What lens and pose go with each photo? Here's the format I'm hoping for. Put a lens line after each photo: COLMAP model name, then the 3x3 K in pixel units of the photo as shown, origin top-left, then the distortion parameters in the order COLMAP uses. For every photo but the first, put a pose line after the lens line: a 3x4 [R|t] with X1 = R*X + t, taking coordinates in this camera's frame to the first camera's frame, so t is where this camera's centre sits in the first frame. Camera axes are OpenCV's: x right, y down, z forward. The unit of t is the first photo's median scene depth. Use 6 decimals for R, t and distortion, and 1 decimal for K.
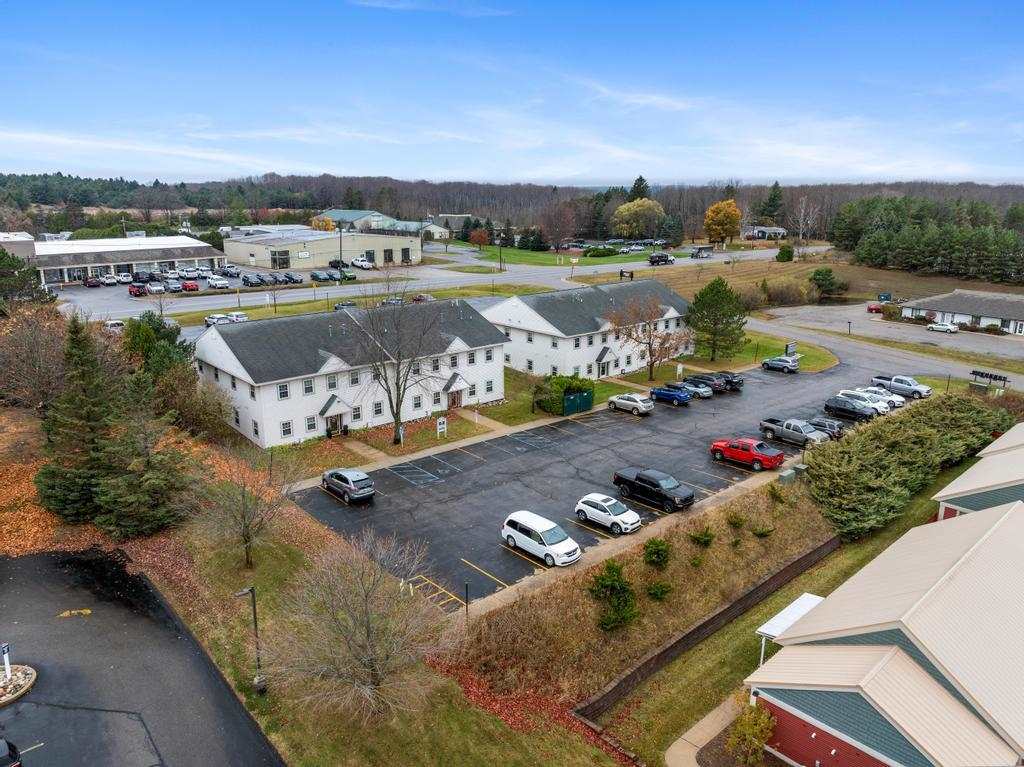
lens RADIAL K [[727.0, 0, 512.0], [0, 727.0, 383.5], [0, 0, 1]] dist [-0.045253, -0.003256]
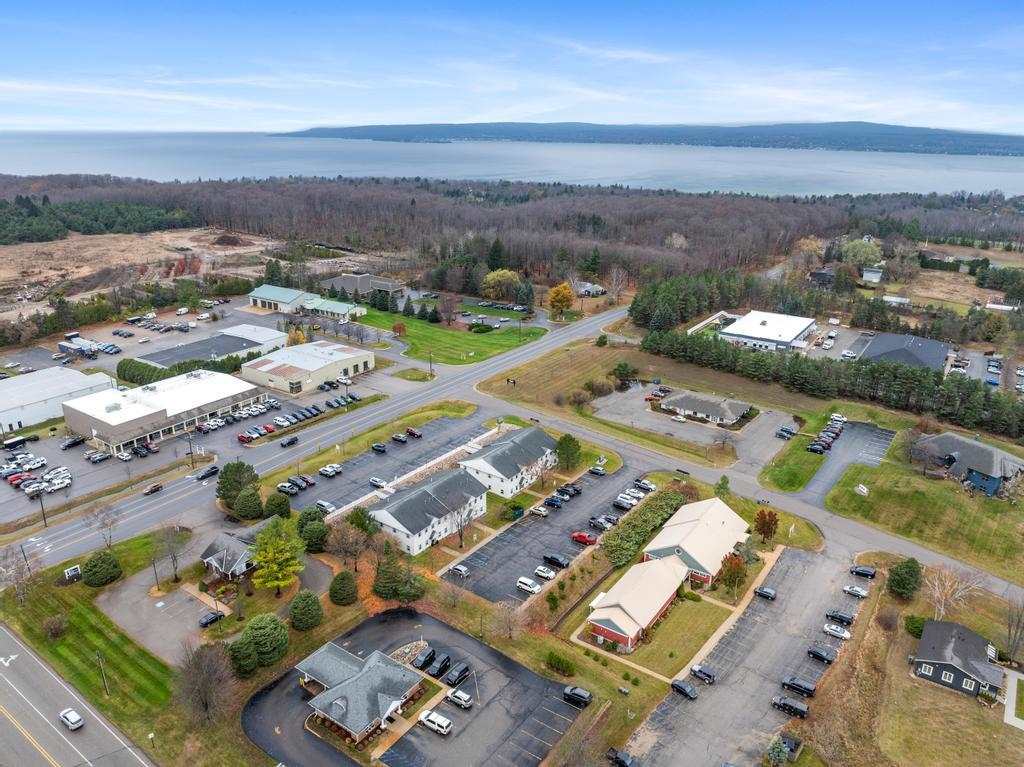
lens RADIAL K [[727.0, 0, 512.0], [0, 727.0, 383.5], [0, 0, 1]] dist [-0.045253, -0.003256]
pose [[0.974466, -0.074671, 0.211755, -0.502276], [0.056014, 0.994109, 0.092784, -0.768341], [-0.217436, -0.078554, 0.972909, -1.634256]]
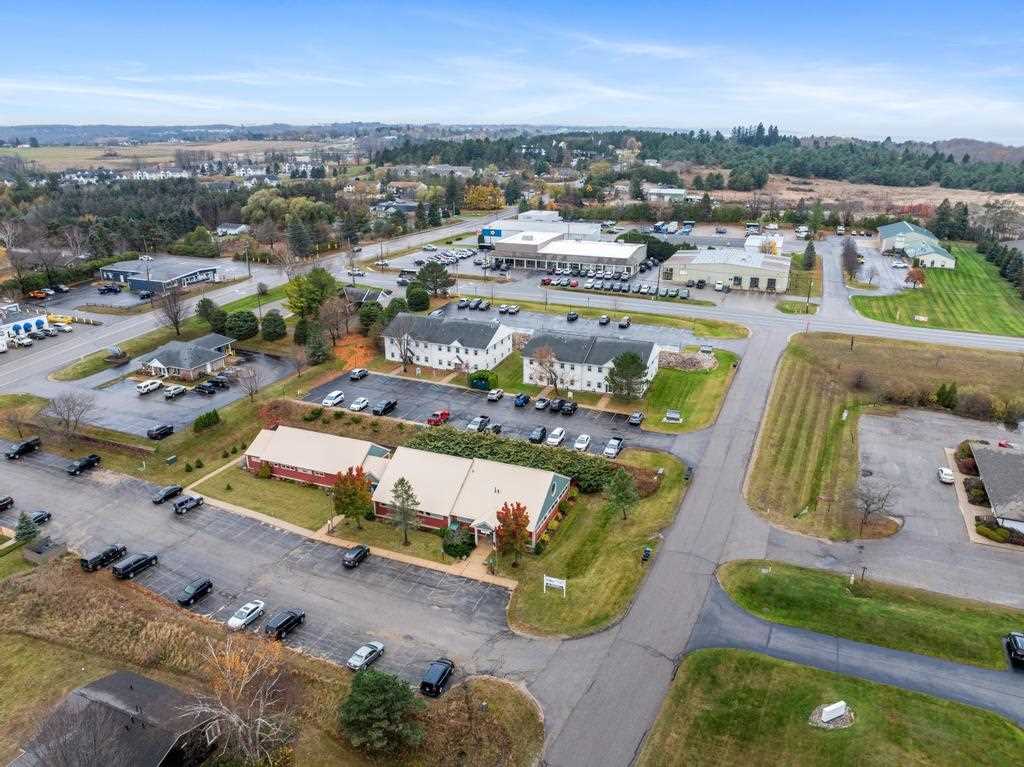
lens RADIAL K [[727.0, 0, 512.0], [0, 727.0, 383.5], [0, 0, 1]] dist [-0.045253, -0.003256]
pose [[0.435372, 0.301200, -0.848369, 2.243922], [-0.228617, 0.948468, 0.219416, -0.540459], [0.870738, 0.098424, 0.481796, 0.065412]]
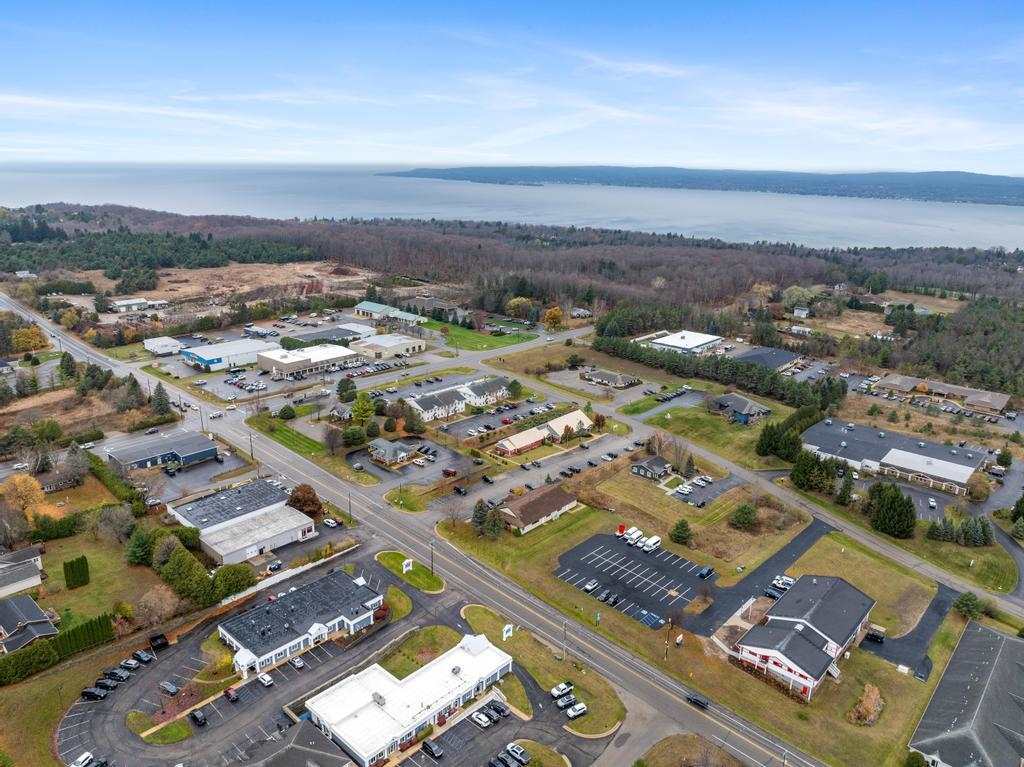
lens RADIAL K [[727.0, 0, 512.0], [0, 727.0, 383.5], [0, 0, 1]] dist [-0.045253, -0.003256]
pose [[0.995404, -0.014044, 0.094729, -0.191844], [0.010426, 0.999201, 0.038584, -0.426766], [-0.095195, -0.037419, 0.994755, -4.740054]]
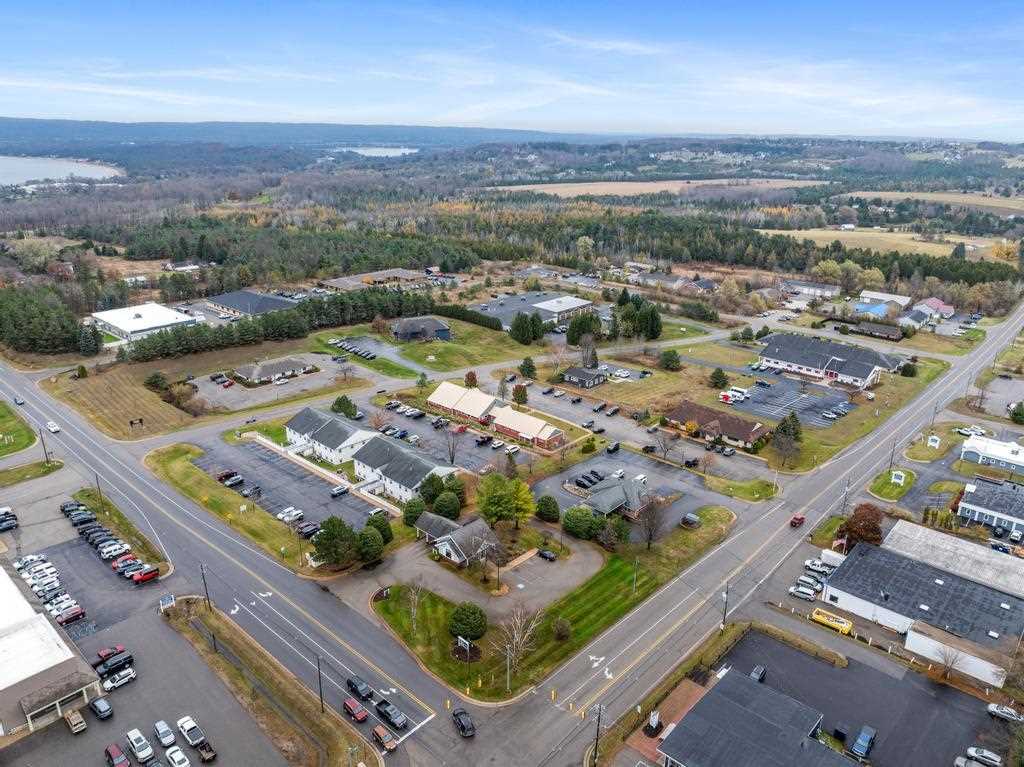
lens RADIAL K [[727.0, 0, 512.0], [0, 727.0, 383.5], [0, 0, 1]] dist [-0.045253, -0.003256]
pose [[-0.108495, -0.330372, 0.937594, -3.214045], [0.240575, 0.906401, 0.347219, -1.379243], [-0.964548, 0.263233, -0.018861, 0.697636]]
